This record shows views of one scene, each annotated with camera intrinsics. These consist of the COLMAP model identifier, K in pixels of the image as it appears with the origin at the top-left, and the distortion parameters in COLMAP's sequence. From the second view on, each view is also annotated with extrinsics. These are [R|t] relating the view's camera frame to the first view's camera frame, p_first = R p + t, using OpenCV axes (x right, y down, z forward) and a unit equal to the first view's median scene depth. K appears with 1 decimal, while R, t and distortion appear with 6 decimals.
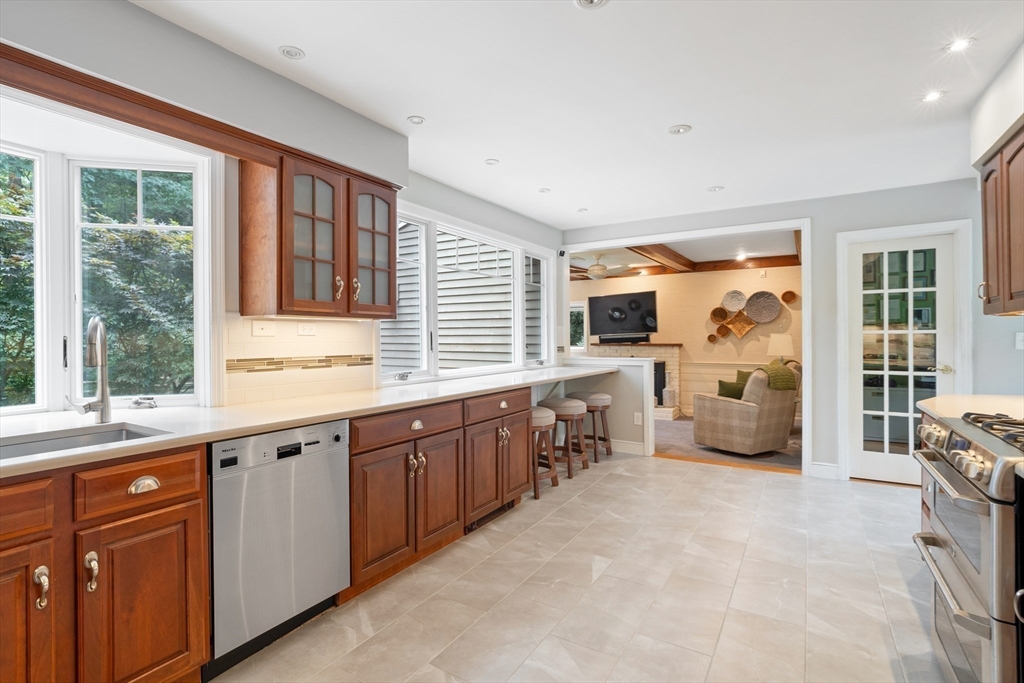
lens RADIAL K [[478.5, 0, 512.0], [0, 478.5, 341.5], [0, 0, 1]] dist [-0.000932, -0.000128]
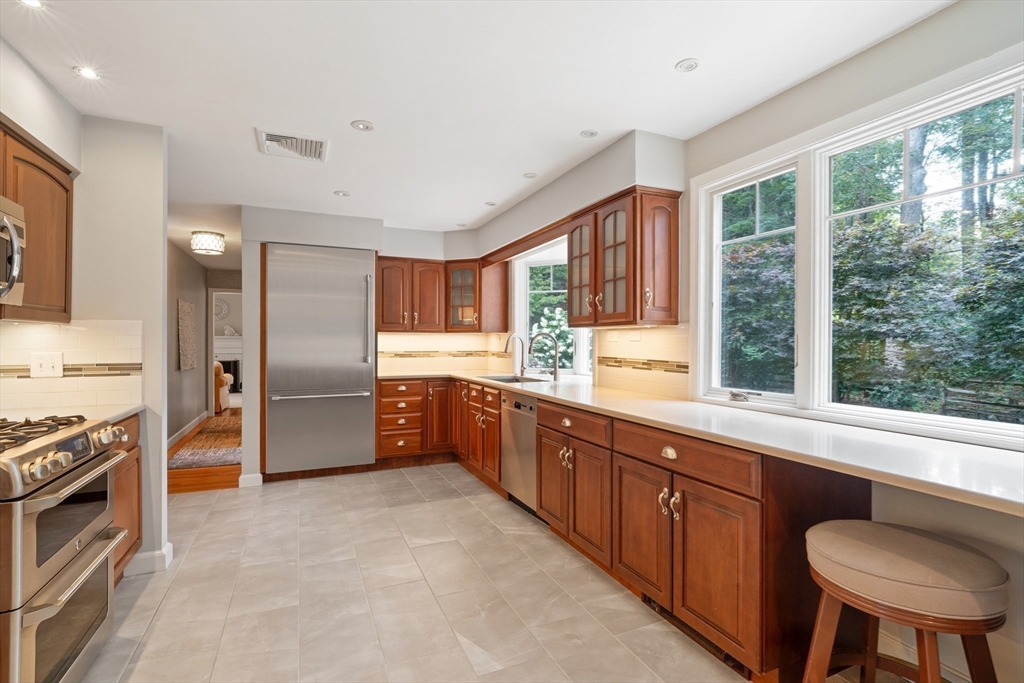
lens RADIAL K [[487.7, 0, 512.0], [0, 487.7, 341.5], [0, 0, 1]] dist [-0.001188, -0.000089]
pose [[-0.566612, 0.008739, -0.823938, 0.766766], [-0.003050, 0.999915, 0.012703, -0.026466], [0.823979, 0.009711, -0.566537, 1.460101]]
